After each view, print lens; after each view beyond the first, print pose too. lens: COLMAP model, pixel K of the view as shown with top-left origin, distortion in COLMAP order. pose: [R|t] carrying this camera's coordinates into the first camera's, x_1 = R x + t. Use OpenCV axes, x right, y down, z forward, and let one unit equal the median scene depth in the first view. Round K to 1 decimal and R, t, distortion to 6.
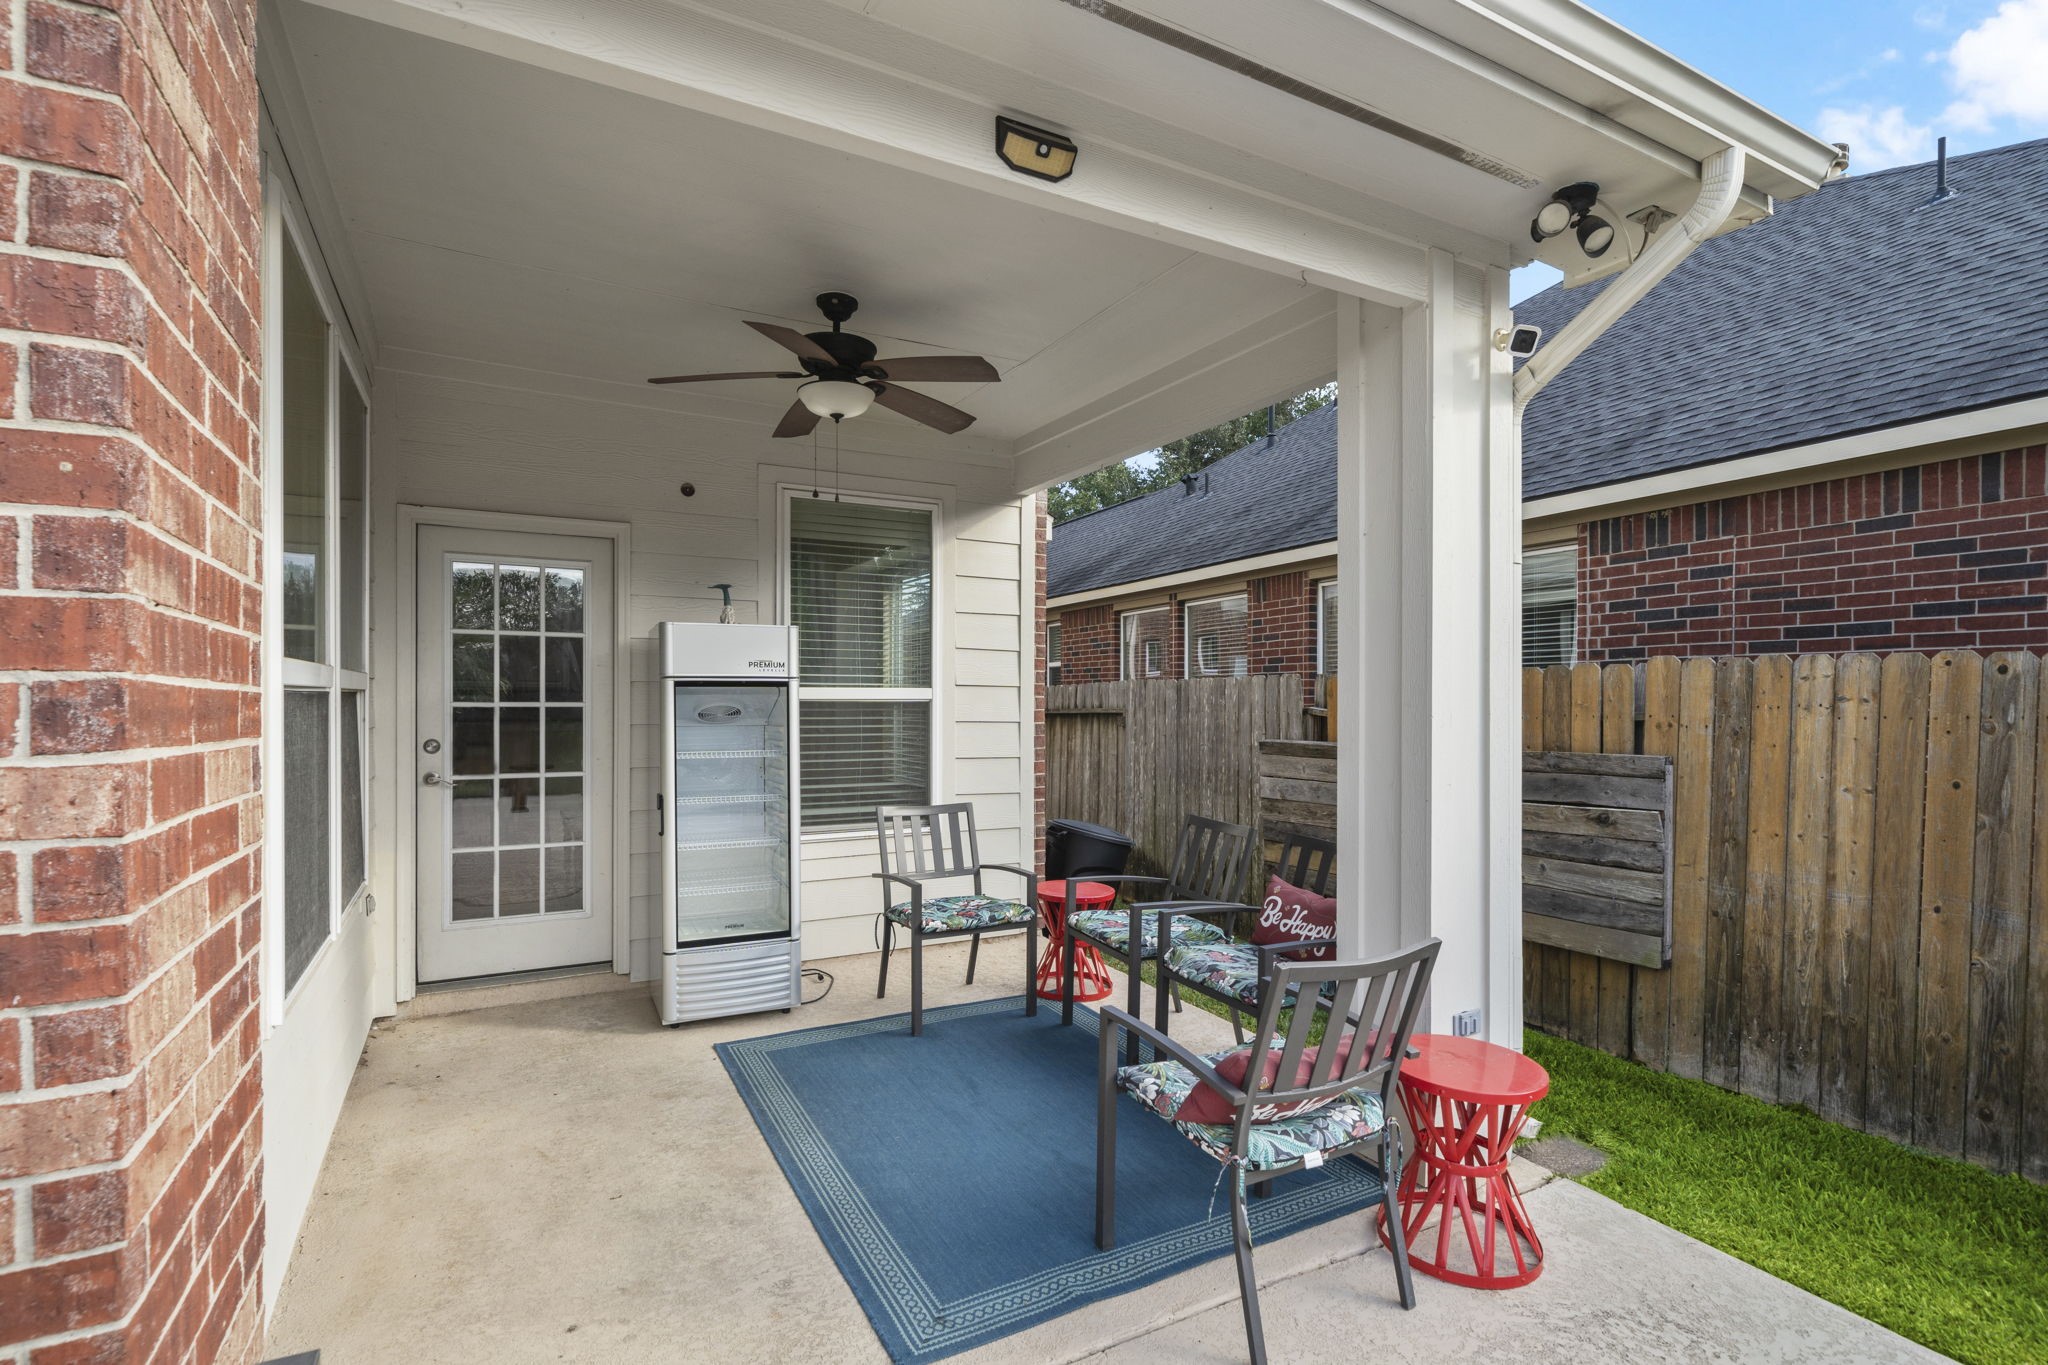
lens RADIAL K [[967.3, 0, 1021.7], [0, 967.3, 700.5], [0, 0, 1]] dist [-0.001181, -0.000024]
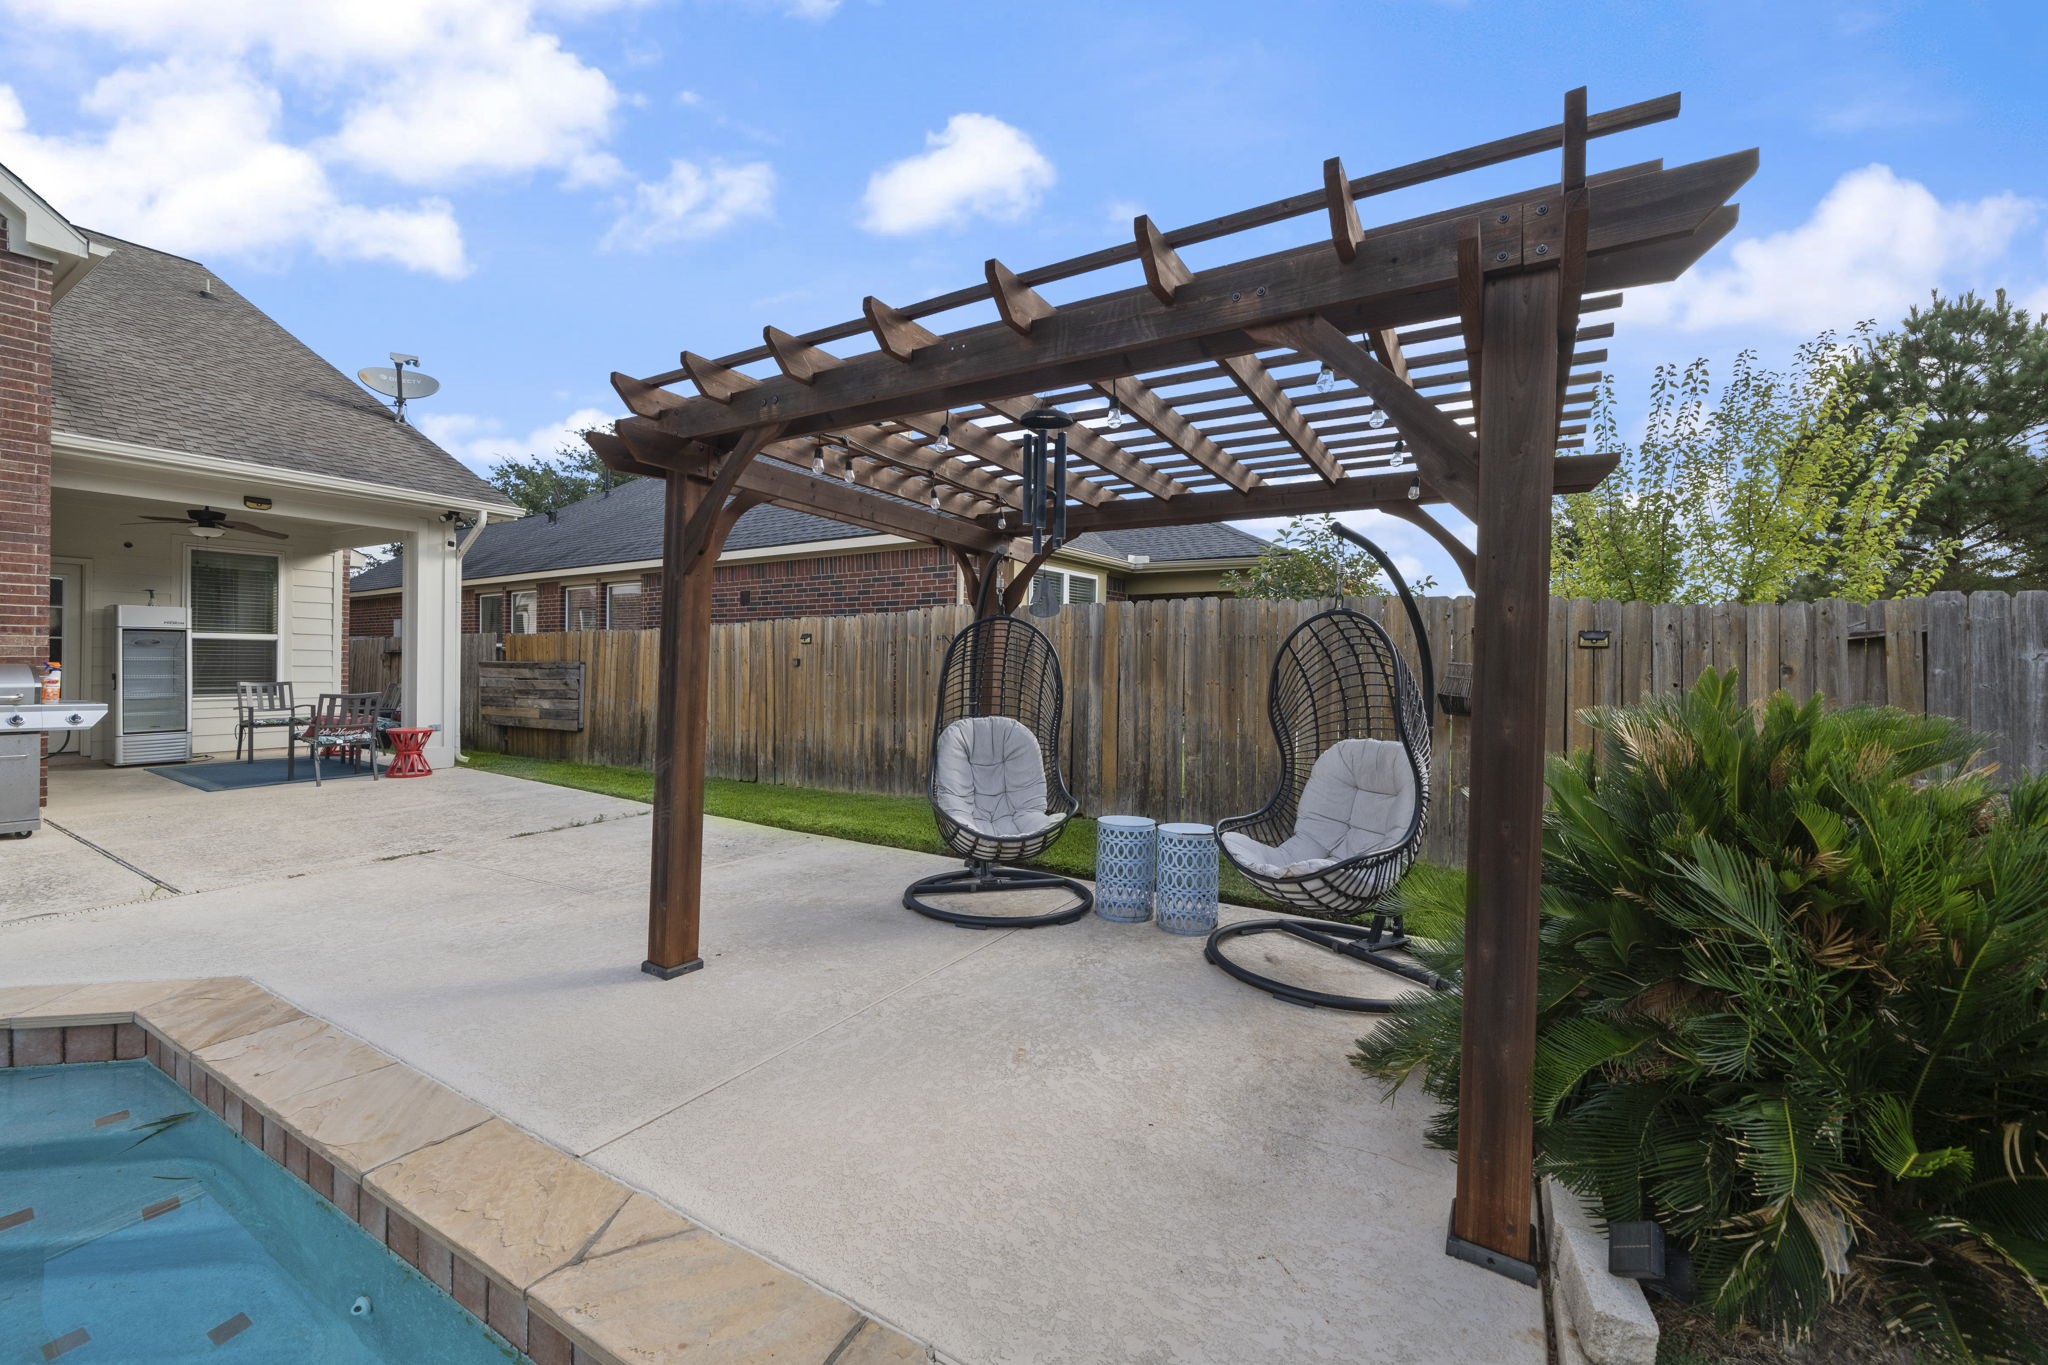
lens RADIAL K [[814.6, 0, 1020.6], [0, 814.6, 663.8], [0, 0, 1]] dist [-0.000983, 0.000023]
pose [[0.862787, 0.006873, 0.505520, 0.514913], [-0.007440, 0.999972, -0.000898, 0.050453], [-0.505512, -0.002986, 0.862814, -1.761945]]
